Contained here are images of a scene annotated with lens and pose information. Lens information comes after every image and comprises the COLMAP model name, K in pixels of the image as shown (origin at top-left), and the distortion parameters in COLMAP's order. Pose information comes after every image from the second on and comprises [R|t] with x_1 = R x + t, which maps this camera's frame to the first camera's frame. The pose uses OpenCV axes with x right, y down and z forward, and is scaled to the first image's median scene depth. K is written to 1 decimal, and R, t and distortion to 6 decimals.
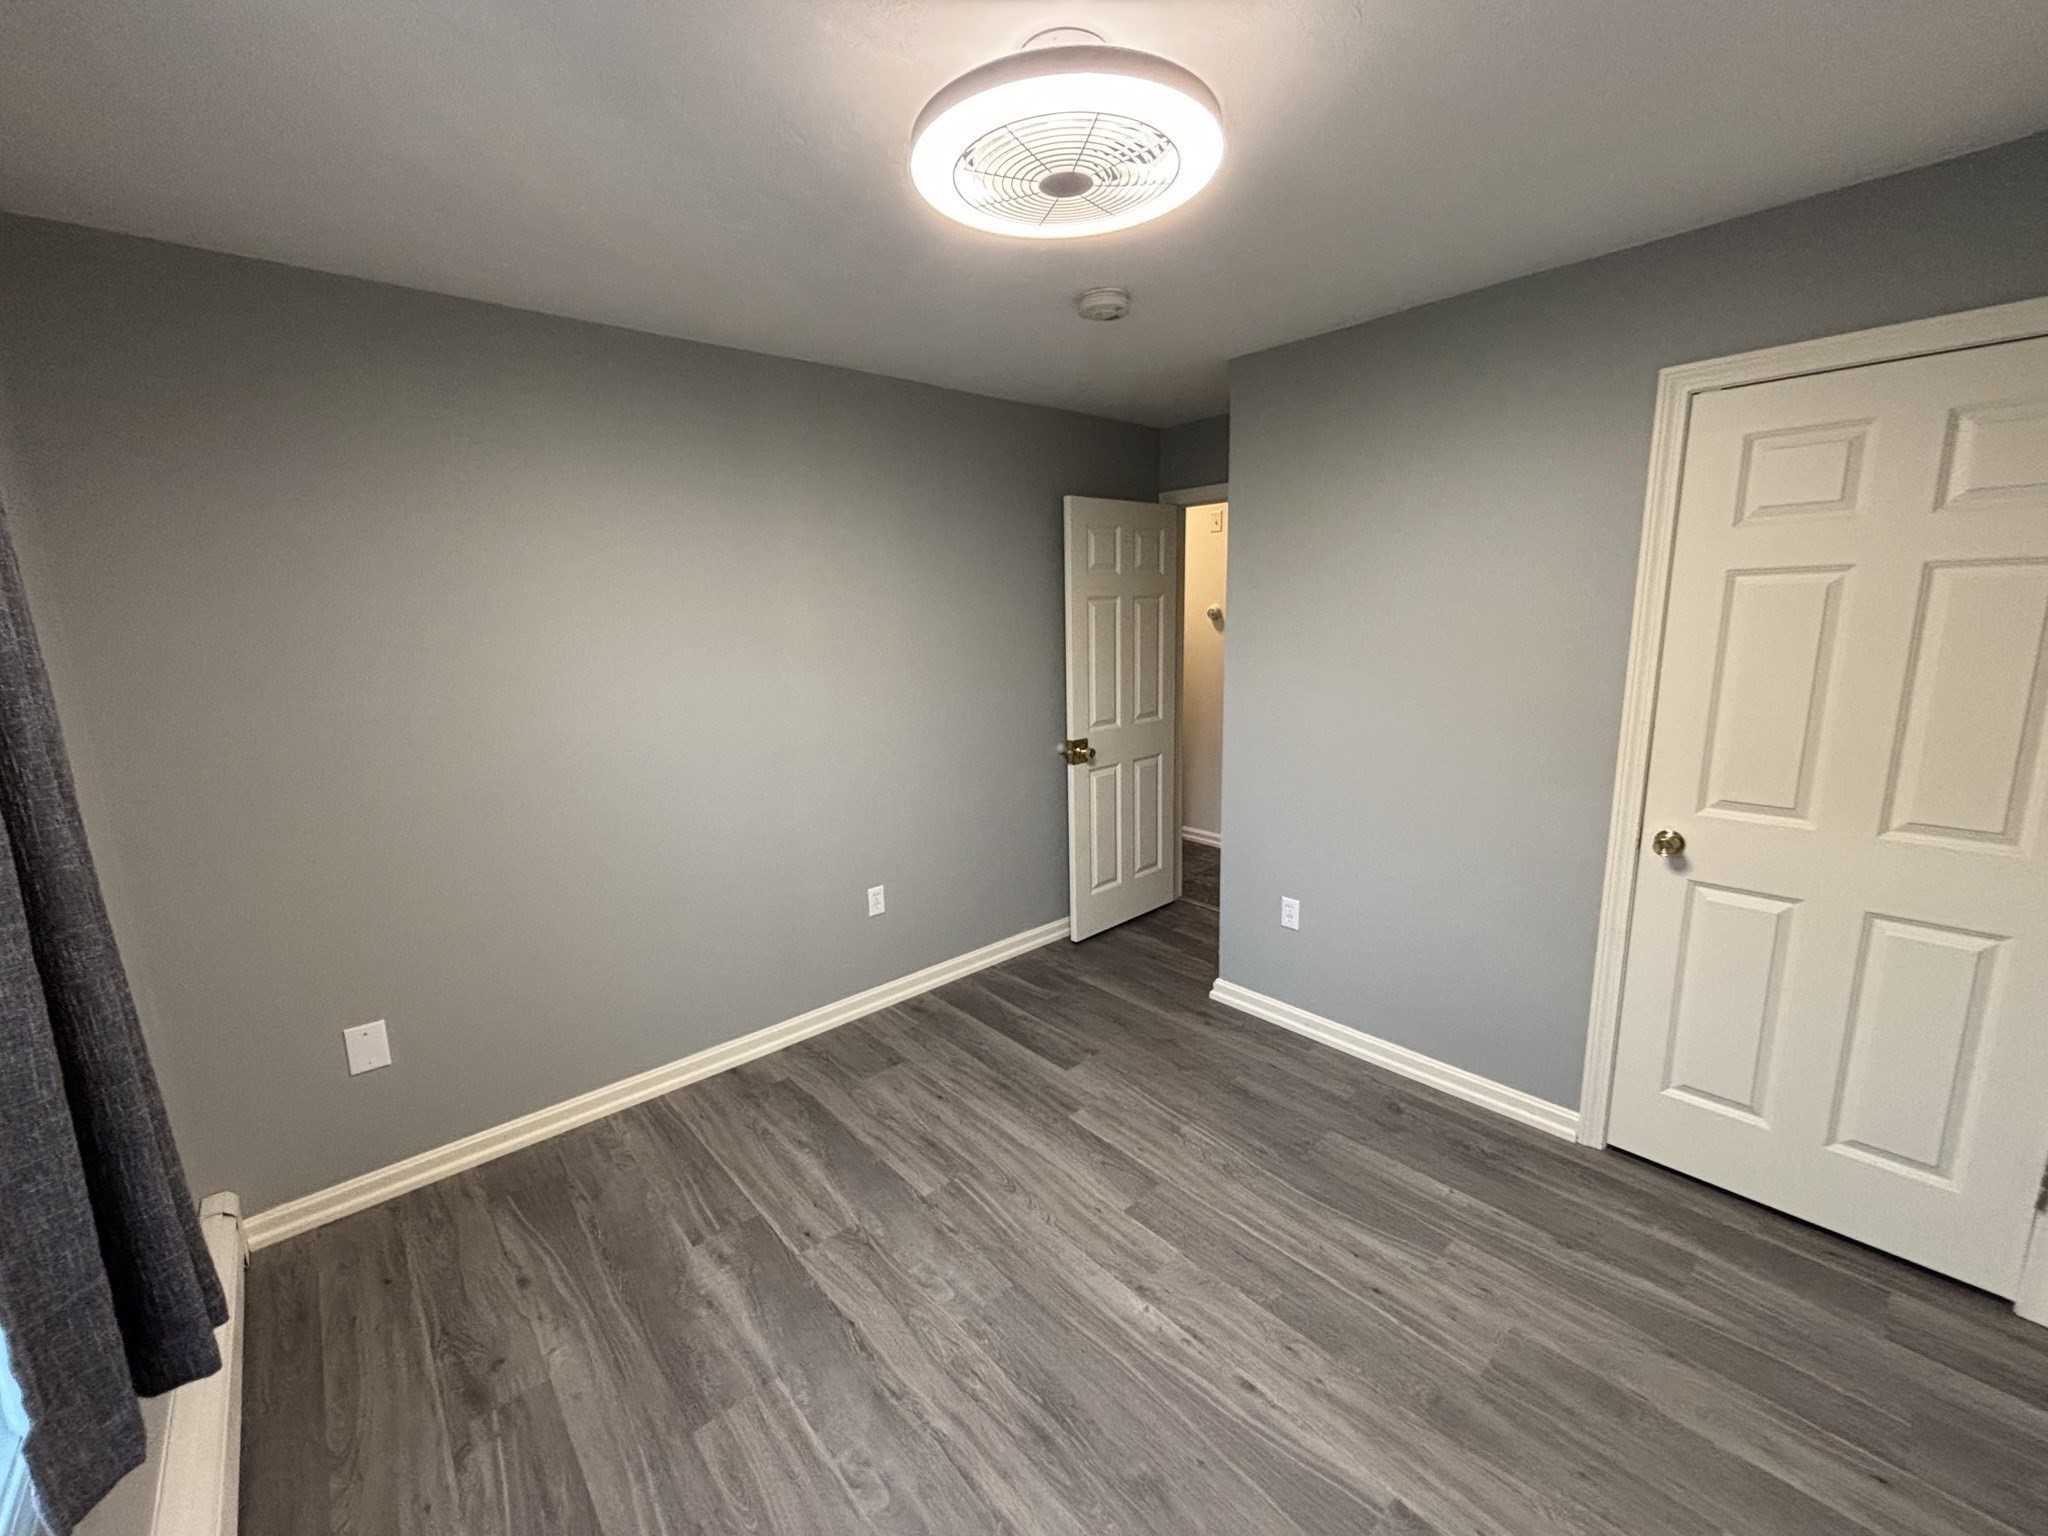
lens RADIAL K [[829.6, 0, 1025.1], [0, 829.6, 764.7], [0, 0, 1]] dist [0.010714, 0.000087]
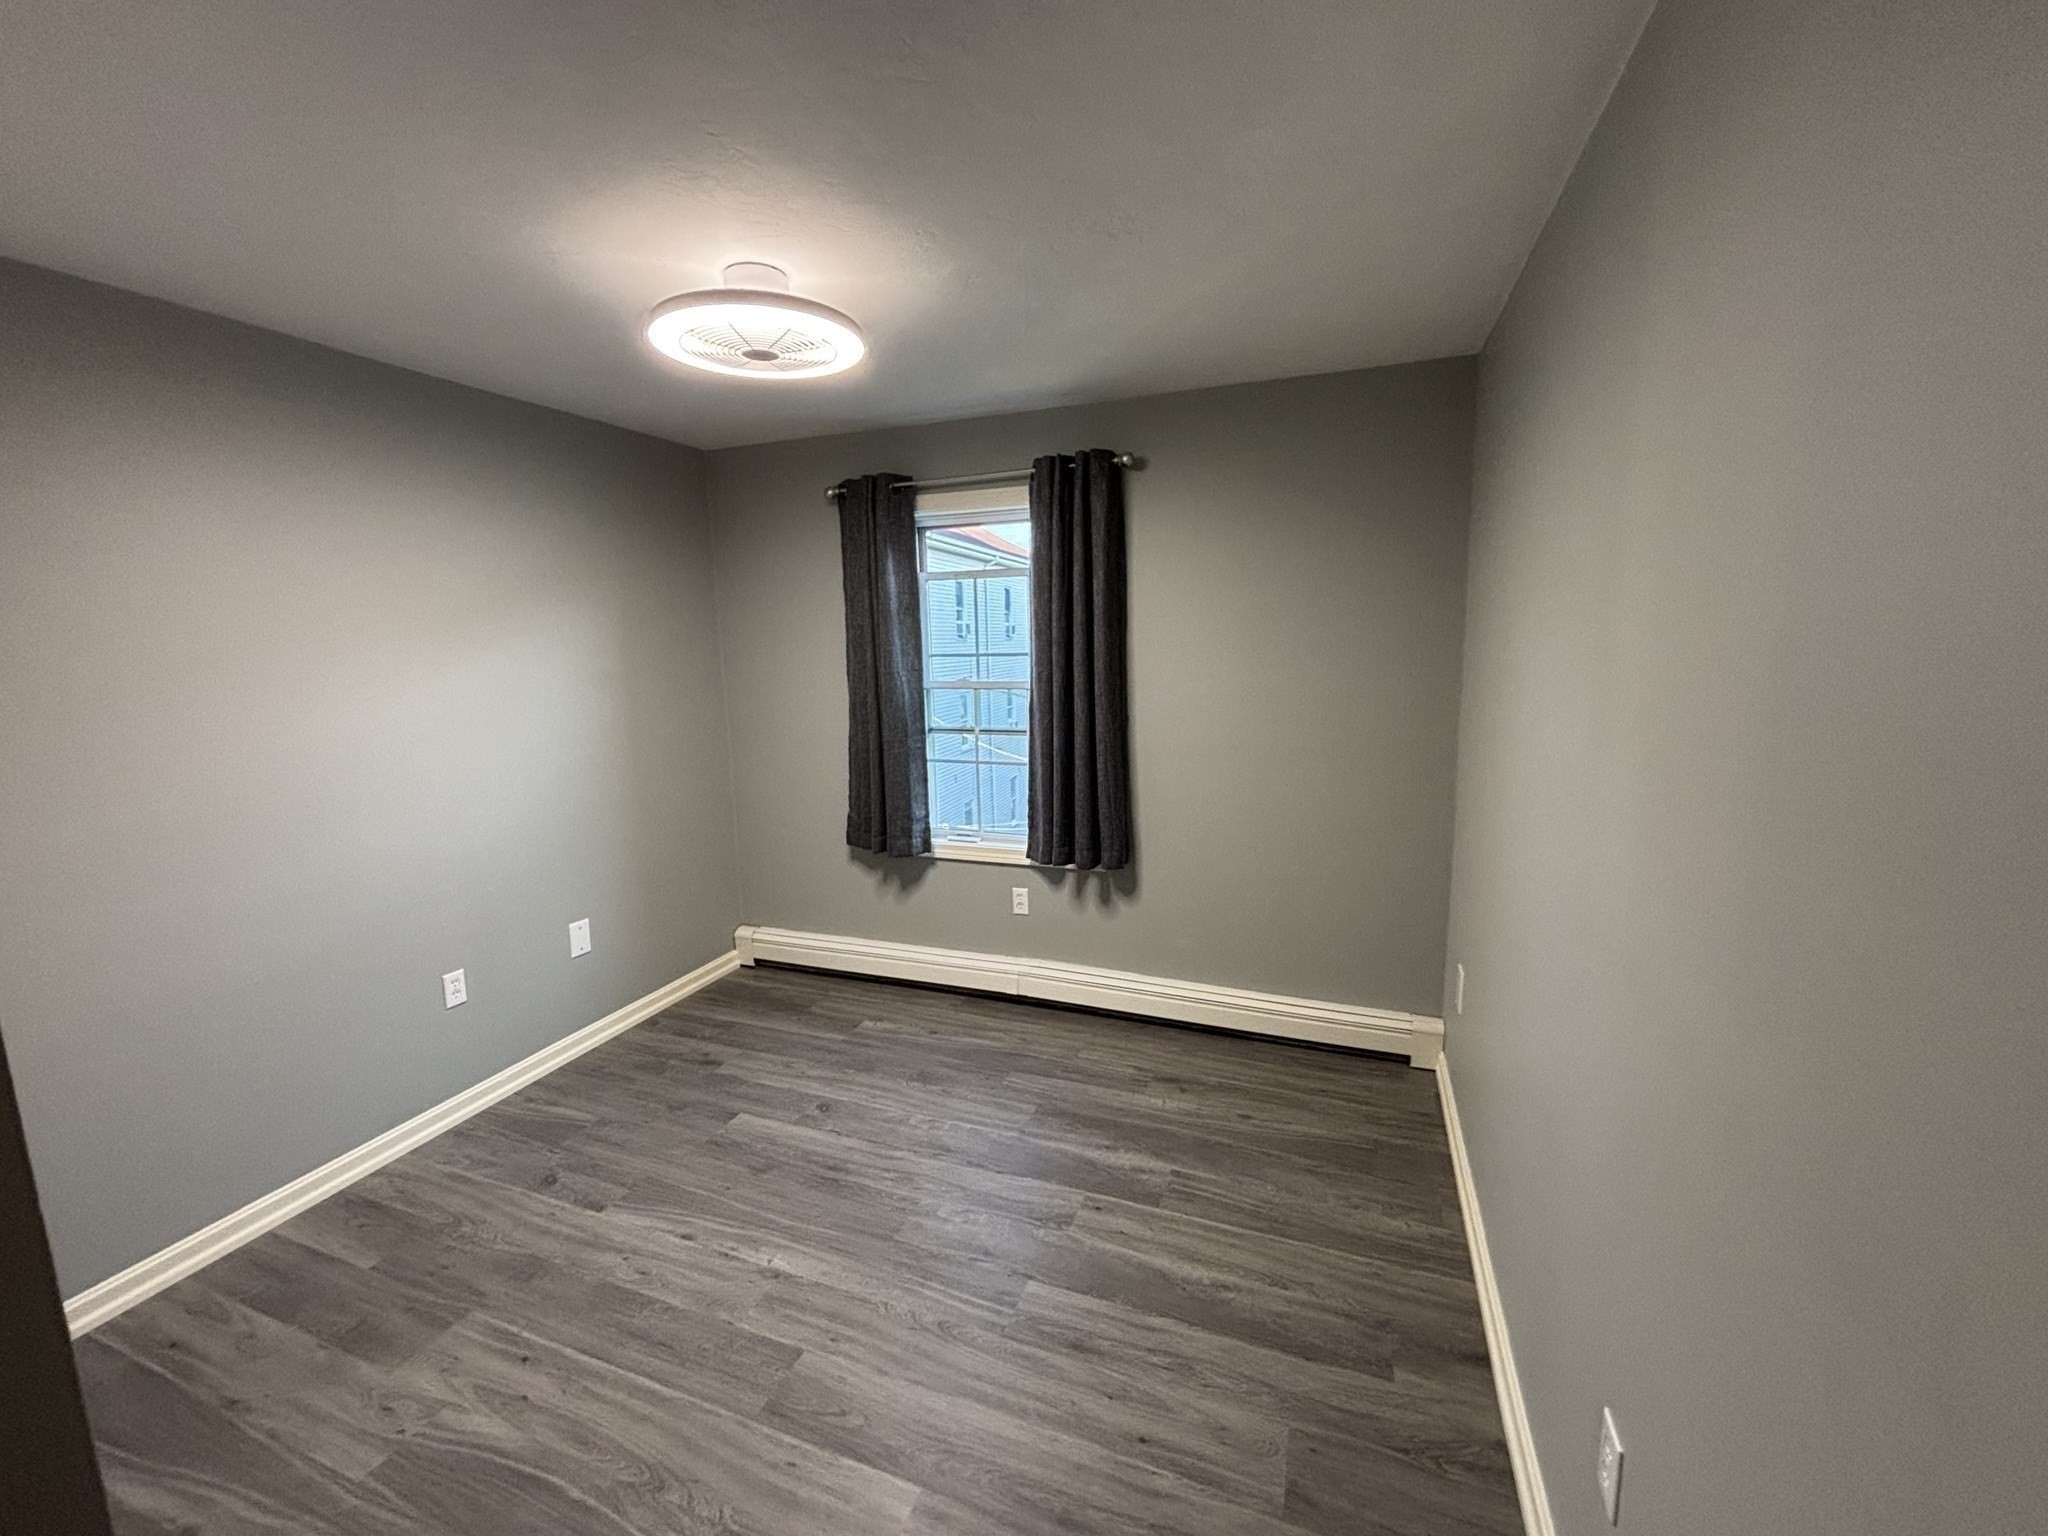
lens RADIAL K [[829.6, 0, 1021.4], [0, 829.6, 766.2], [0, 0, 1]] dist [0.010714, 0.000087]
pose [[-0.885417, 0.120267, -0.448968, 0.250870], [-0.042152, 0.941186, 0.335249, -0.342844], [0.462882, 0.315760, -0.828273, 1.747931]]
